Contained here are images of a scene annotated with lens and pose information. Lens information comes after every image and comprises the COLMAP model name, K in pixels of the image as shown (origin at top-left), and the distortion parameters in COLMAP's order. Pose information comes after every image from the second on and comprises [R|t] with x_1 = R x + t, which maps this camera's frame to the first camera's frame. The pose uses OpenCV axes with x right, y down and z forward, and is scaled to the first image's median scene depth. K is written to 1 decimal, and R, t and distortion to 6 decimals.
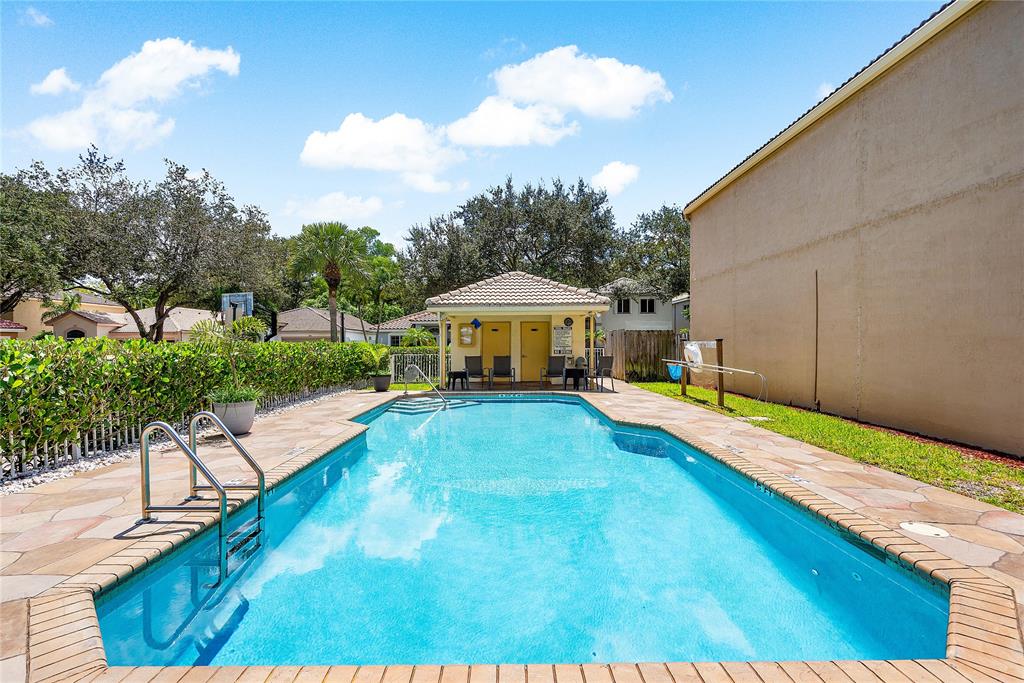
lens RADIAL K [[482.6, 0, 511.5], [0, 482.6, 344.1], [0, 0, 1]] dist [-0.006404, 0.001895]
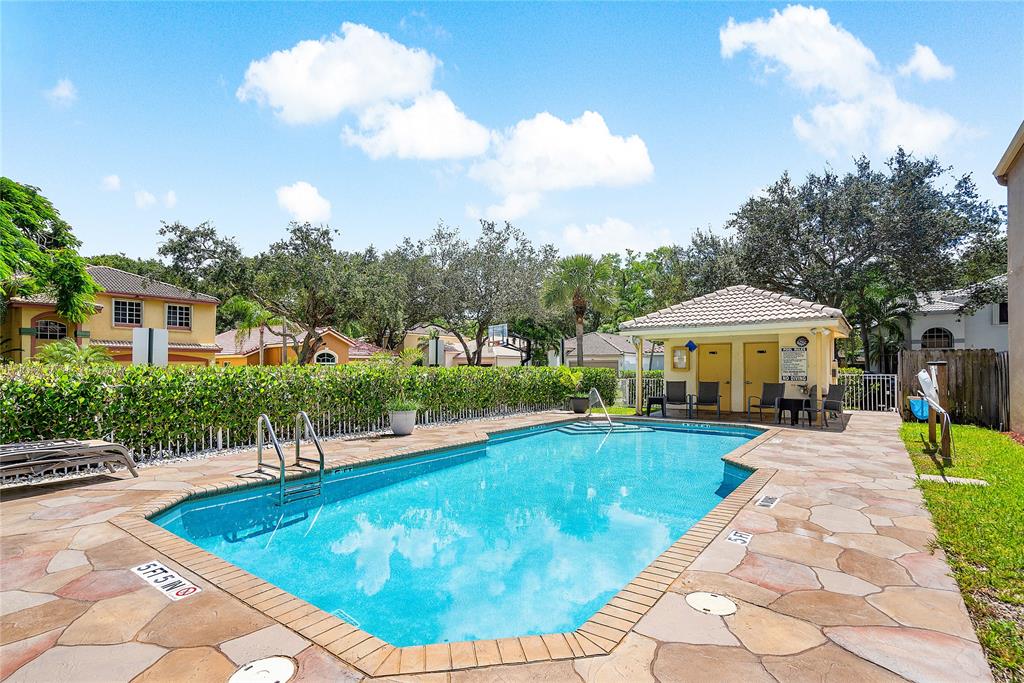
lens RADIAL K [[482.6, 0, 474.1], [0, 482.6, 361.8], [0, 0, 1]] dist [-0.006404, 0.001895]
pose [[0.788531, -0.005356, -0.614971, 0.164689], [-0.001598, 0.999941, -0.010758, -0.001760], [0.614993, 0.009466, 0.788476, 0.017775]]
